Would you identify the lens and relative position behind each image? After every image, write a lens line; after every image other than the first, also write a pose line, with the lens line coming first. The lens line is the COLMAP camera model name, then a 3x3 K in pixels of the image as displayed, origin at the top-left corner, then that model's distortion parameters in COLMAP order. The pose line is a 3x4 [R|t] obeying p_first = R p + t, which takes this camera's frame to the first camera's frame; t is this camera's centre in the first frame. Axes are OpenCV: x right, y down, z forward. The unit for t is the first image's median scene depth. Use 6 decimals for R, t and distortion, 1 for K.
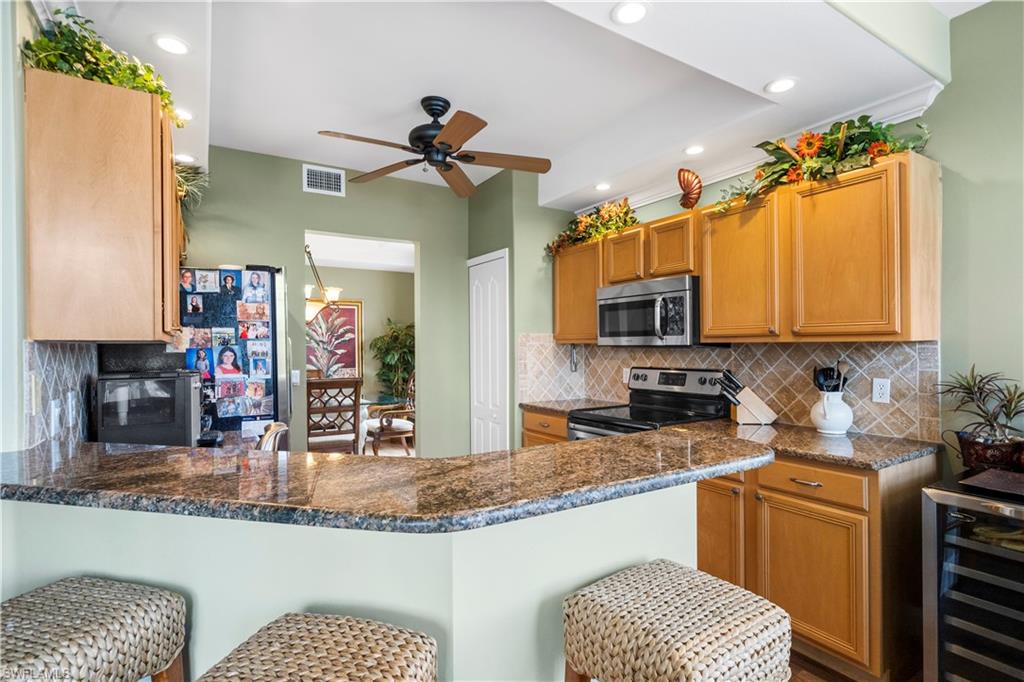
lens RADIAL K [[501.0, 0, 516.5], [0, 501.0, 343.9], [0, 0, 1]] dist [-0.000456, 0.000102]
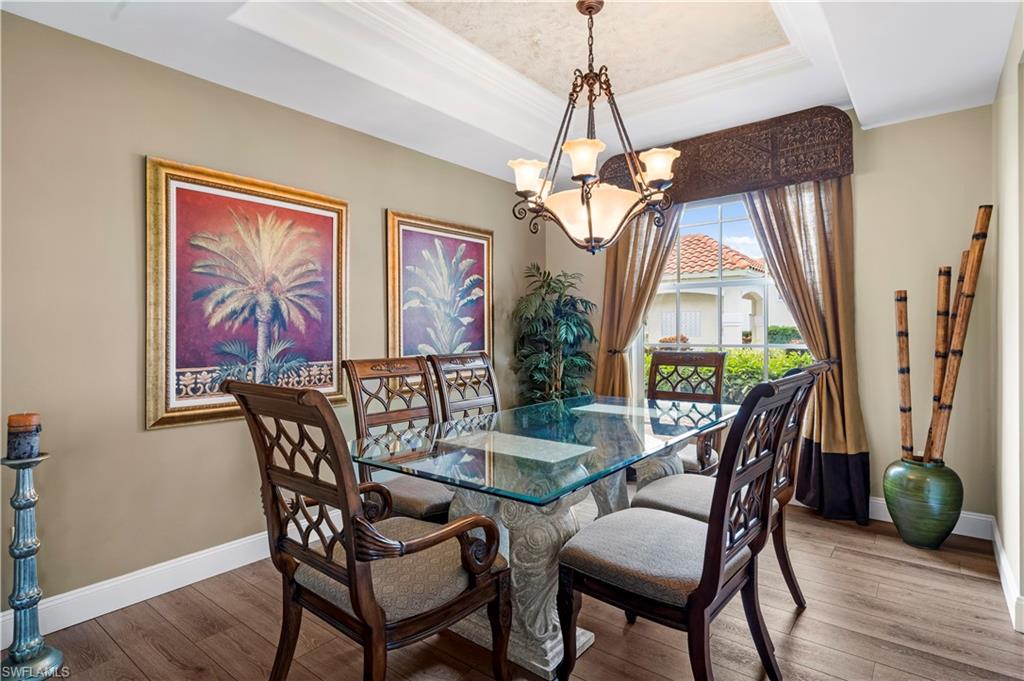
lens RADIAL K [[523.6, 0, 514.7], [0, 523.6, 337.5], [0, 0, 1]] dist [0.001067, 0.000450]
pose [[0.943252, 0.000558, 0.332076, -1.239824], [-0.004469, 0.999929, 0.011014, 0.069456], [-0.332047, -0.011872, 0.943188, 1.112842]]
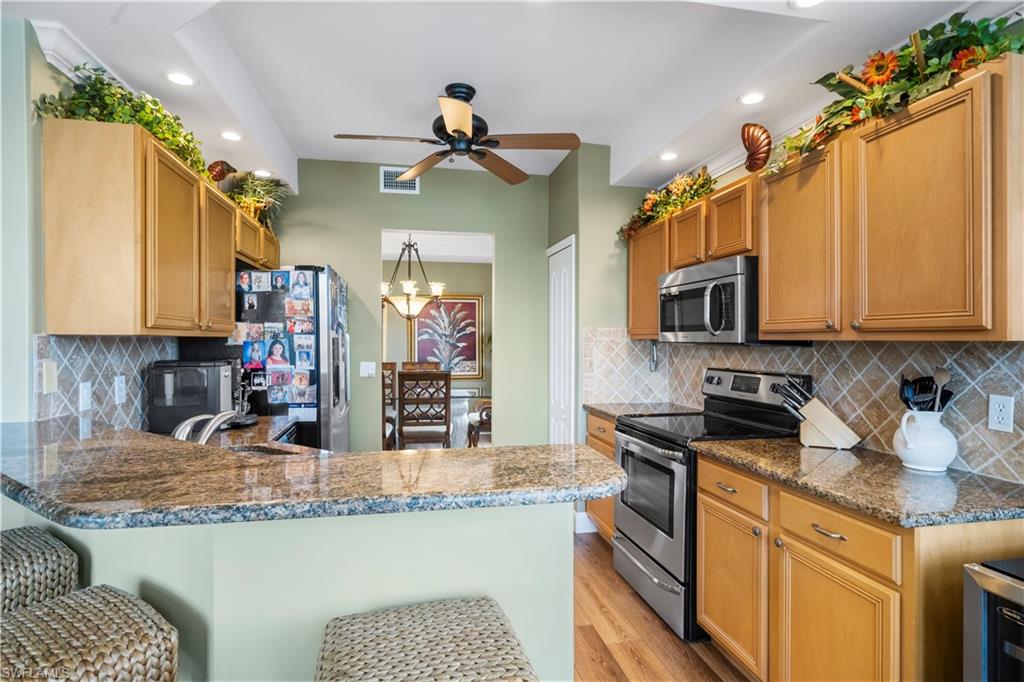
lens RADIAL K [[523.6, 0, 514.7], [0, 523.6, 338.0], [0, 0, 1]] dist [0.001067, 0.000450]
pose [[0.937958, 0.007455, -0.346670, 0.303270], [-0.006791, 0.999972, 0.003130, -0.005500], [0.346683, -0.000582, 0.937982, 0.089035]]
